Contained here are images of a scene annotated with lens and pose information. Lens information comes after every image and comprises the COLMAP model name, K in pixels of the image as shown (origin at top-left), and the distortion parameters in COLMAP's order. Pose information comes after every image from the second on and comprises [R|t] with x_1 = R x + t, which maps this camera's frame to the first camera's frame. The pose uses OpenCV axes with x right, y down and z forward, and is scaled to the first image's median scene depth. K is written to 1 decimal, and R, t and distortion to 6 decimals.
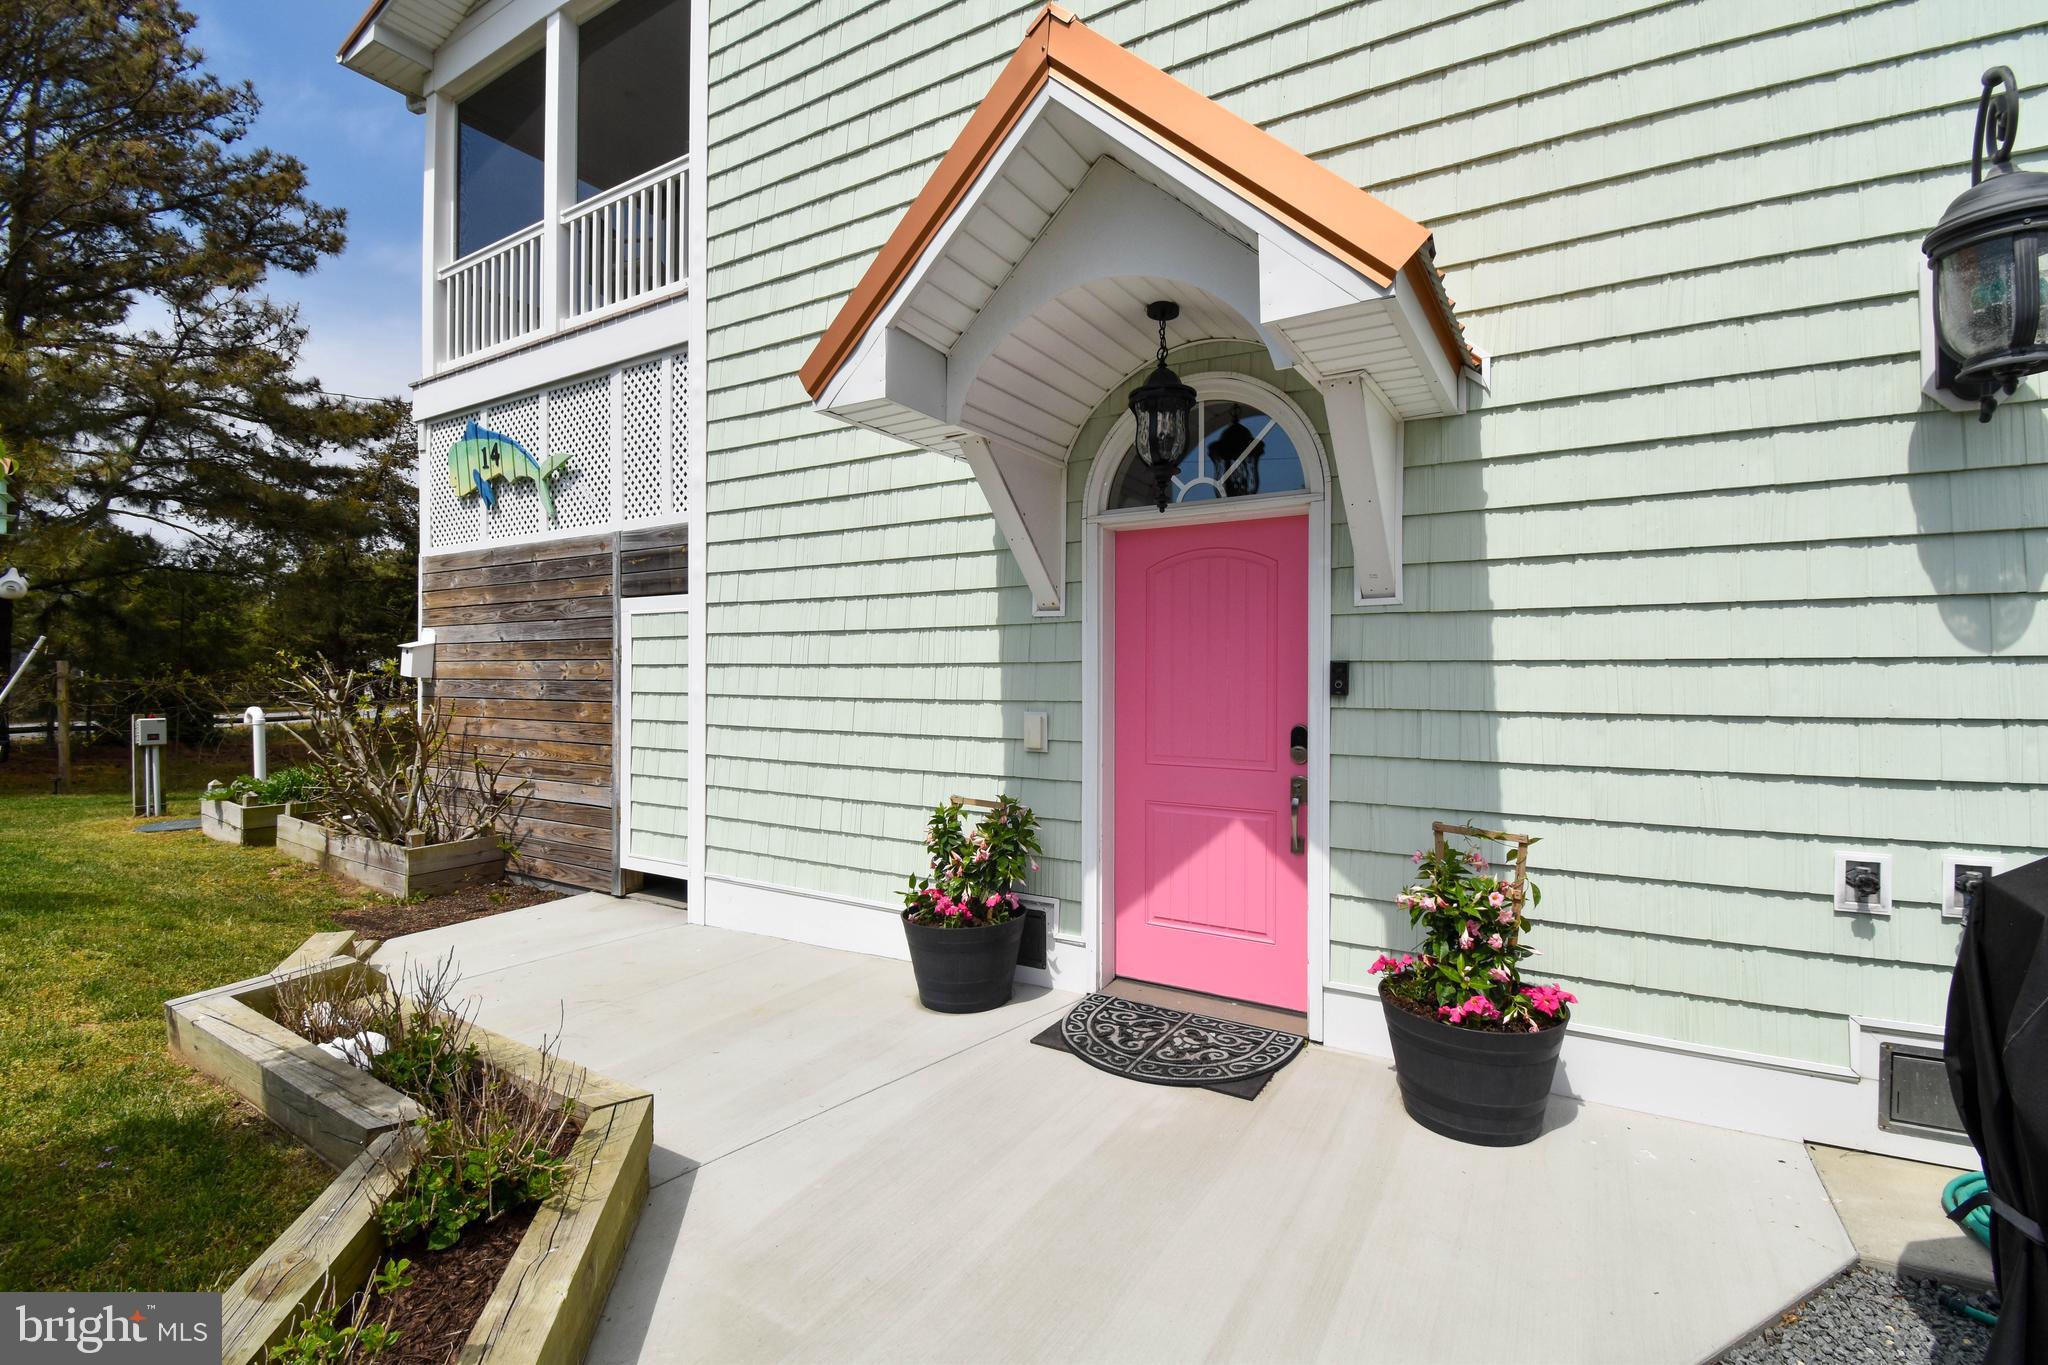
lens RADIAL K [[908.9, 0, 1030.1], [0, 908.9, 675.9], [0, 0, 1]] dist [0.019207, -0.028492]
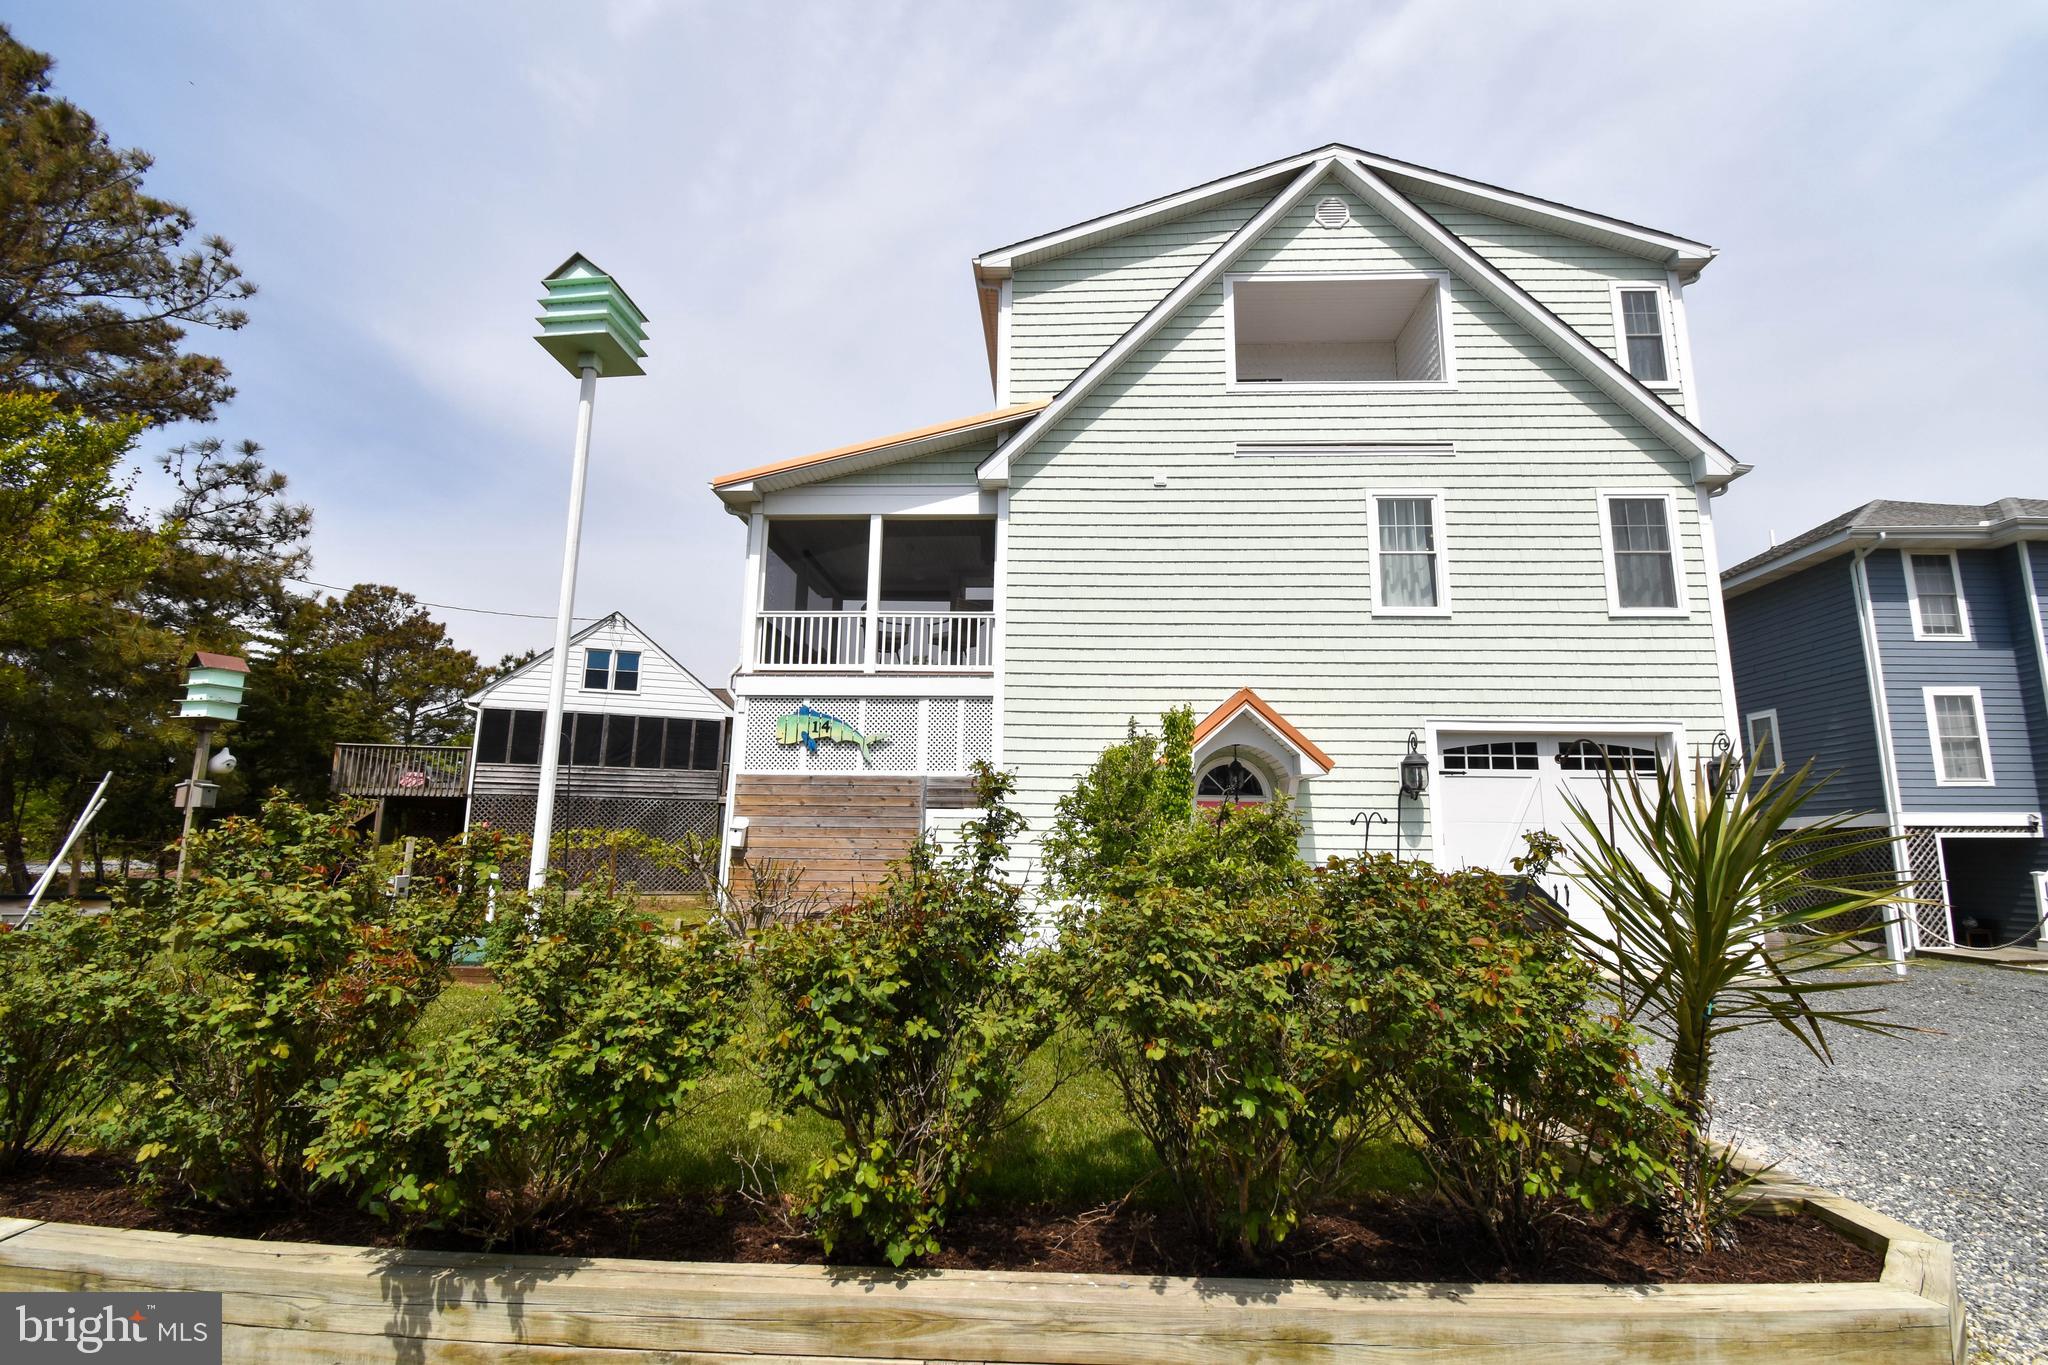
lens RADIAL K [[908.9, 0, 1030.1], [0, 908.9, 675.9], [0, 0, 1]] dist [0.019207, -0.028492]
pose [[0.873332, 0.098214, 0.477123, -1.183556], [-0.011605, 0.983381, -0.181183, -0.010914], [-0.486988, 0.152696, 0.859957, -0.876414]]
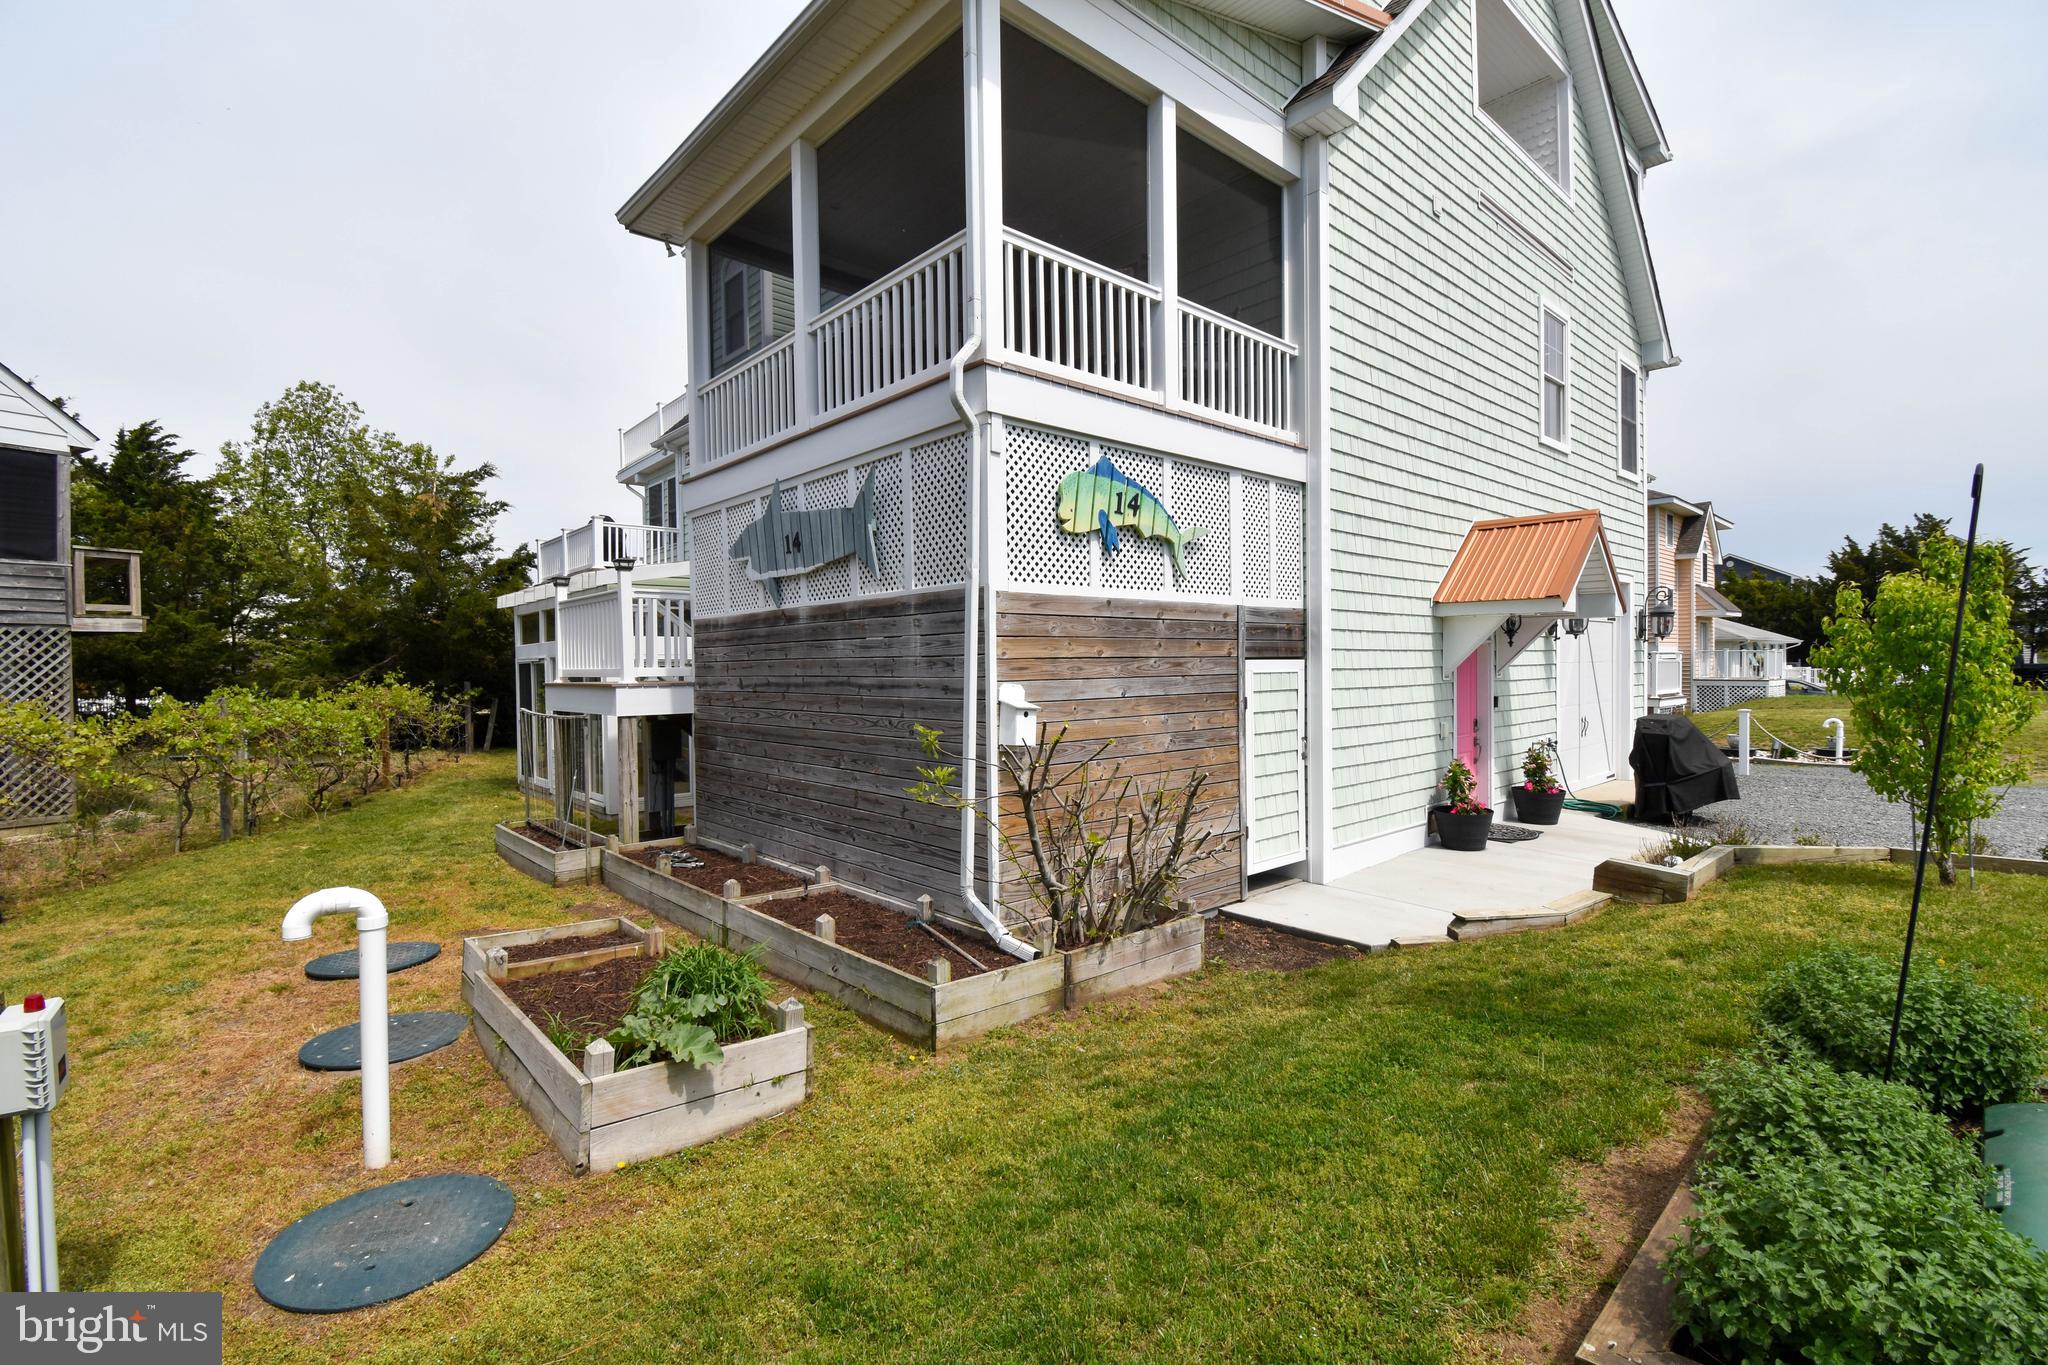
lens RADIAL K [[908.9, 0, 1030.1], [0, 908.9, 675.9], [0, 0, 1]] dist [0.019207, -0.028492]
pose [[0.284914, -0.019144, 0.958362, -1.628474], [0.012374, 0.999791, 0.016292, -0.082156], [-0.958473, 0.007217, 0.285091, 0.876402]]
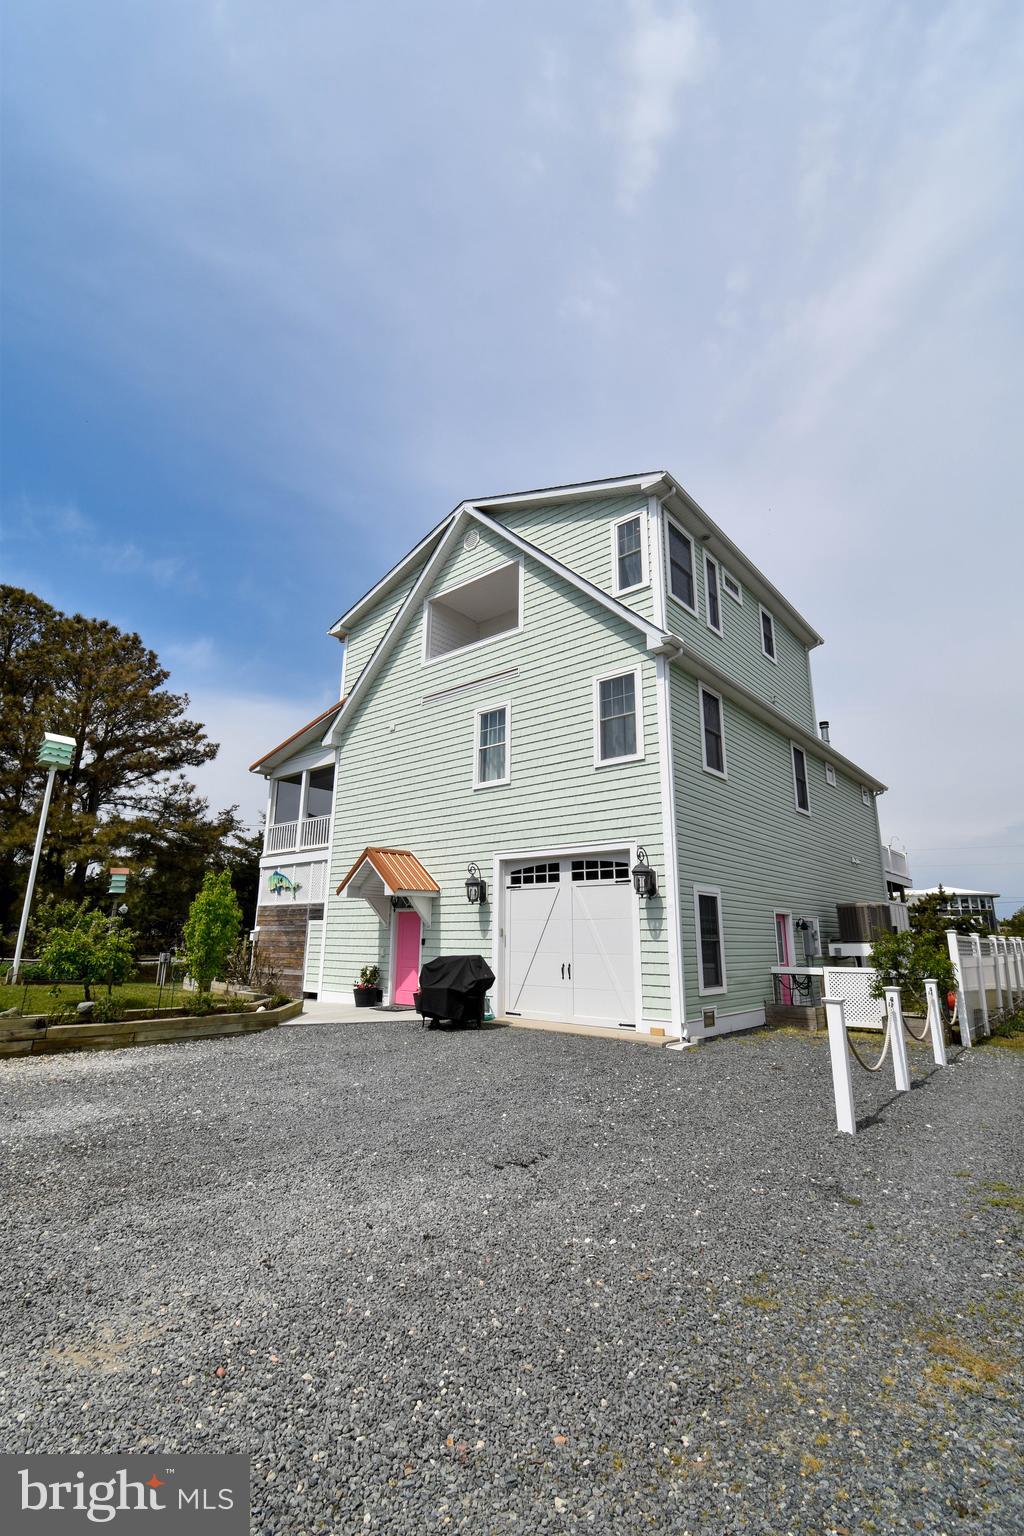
lens RADIAL K [[681.7, 0, 512.0], [0, 681.7, 768.0], [0, 0, 1]] dist [0.019207, -0.028492]
pose [[0.988067, -0.031044, -0.150863, 0.855319], [-0.006913, 0.969552, -0.244788, -0.005589], [0.153869, 0.242910, 0.957768, -1.790689]]
